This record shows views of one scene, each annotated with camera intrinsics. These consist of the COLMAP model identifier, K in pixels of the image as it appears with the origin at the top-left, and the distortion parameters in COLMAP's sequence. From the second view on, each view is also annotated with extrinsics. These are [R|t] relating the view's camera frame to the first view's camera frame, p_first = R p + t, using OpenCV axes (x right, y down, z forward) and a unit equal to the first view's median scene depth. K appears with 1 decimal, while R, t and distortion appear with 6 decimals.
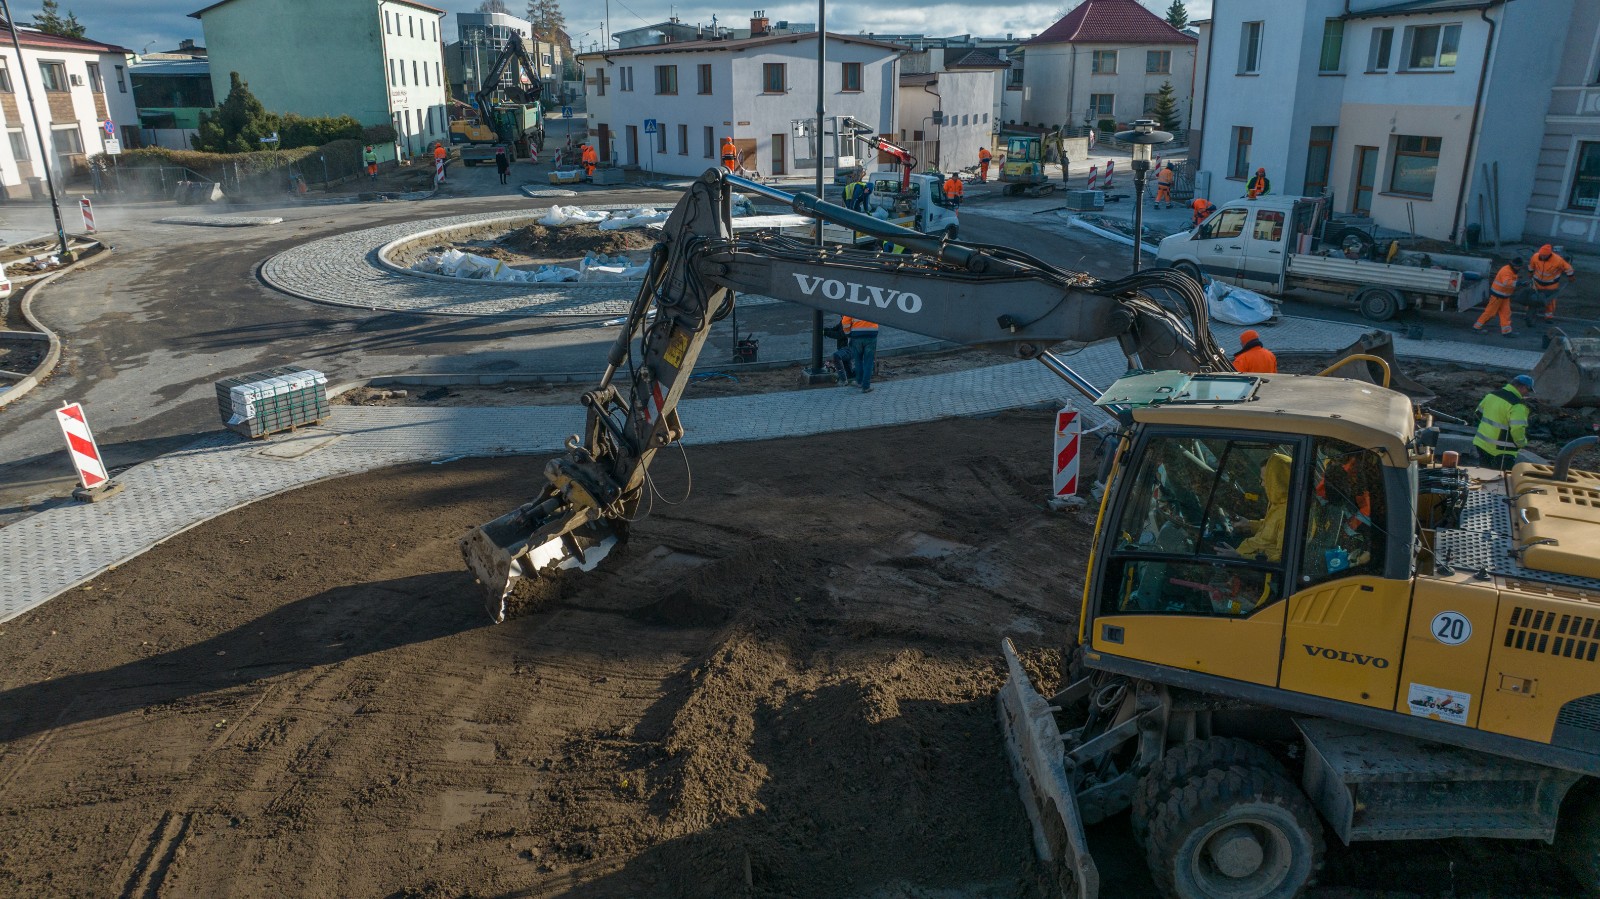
lens RADIAL K [[1156.1, 0, 800.0], [0, 1156.1, 449.5], [0, 0, 1]] dist [-0.043583, 0.062202]
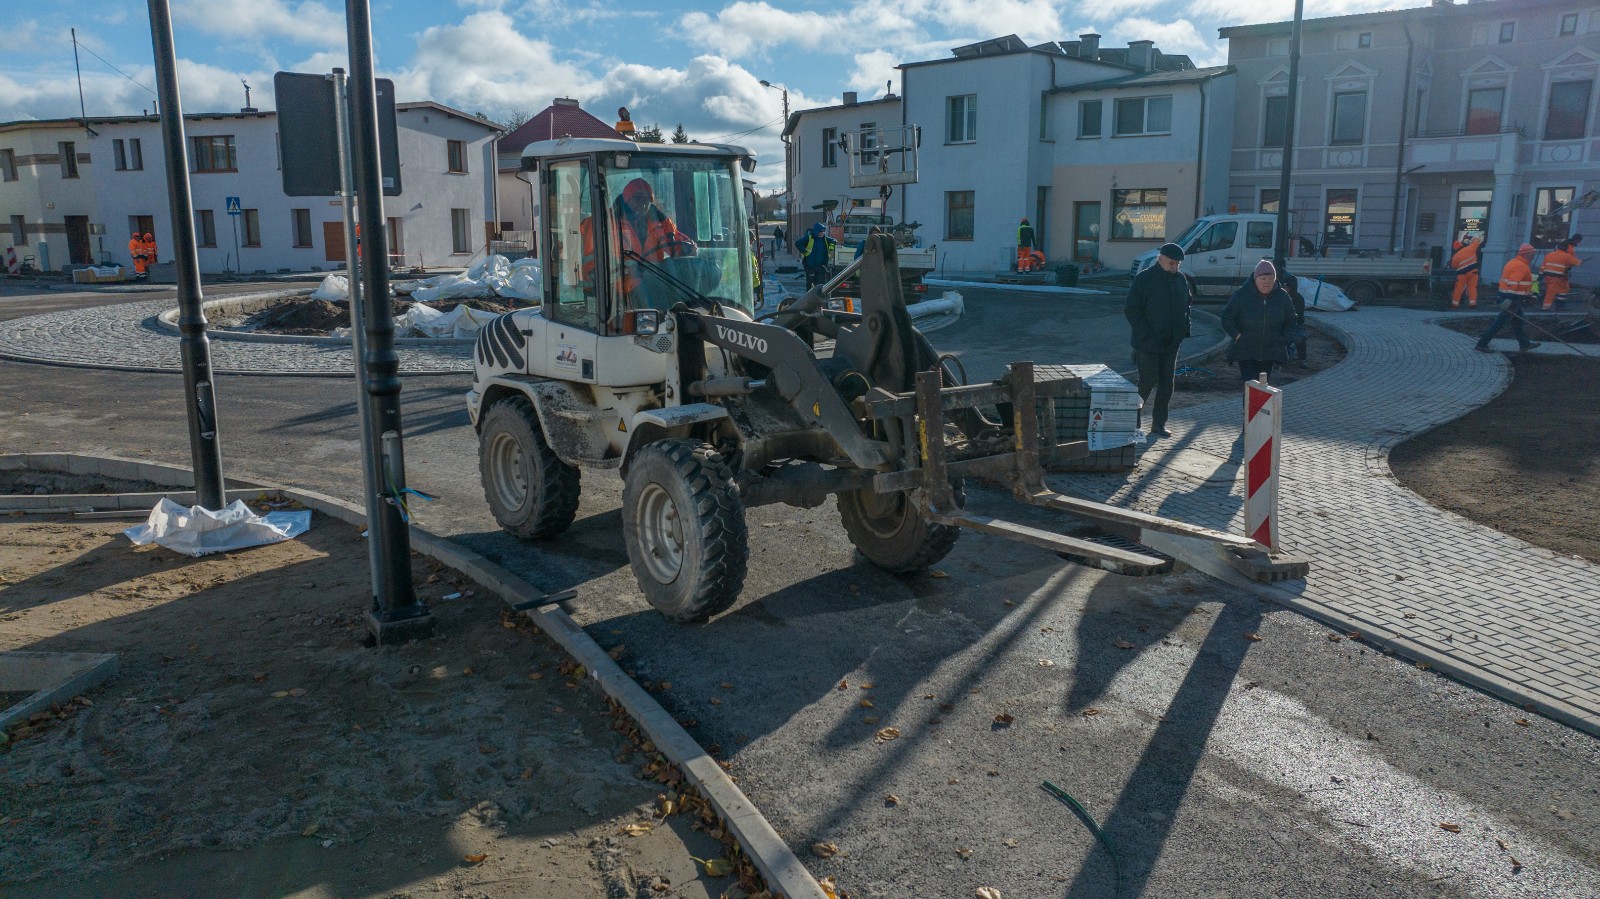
lens RADIAL K [[1136.3, 0, 800.0], [0, 1136.3, 449.5], [0, 0, 1]] dist [-0.051061, 0.078836]
pose [[0.796690, -0.116258, 0.593102, -0.295404], [0.186293, 0.980781, -0.057991, -0.006019], [-0.574961, 0.156692, 0.803036, 0.201557]]
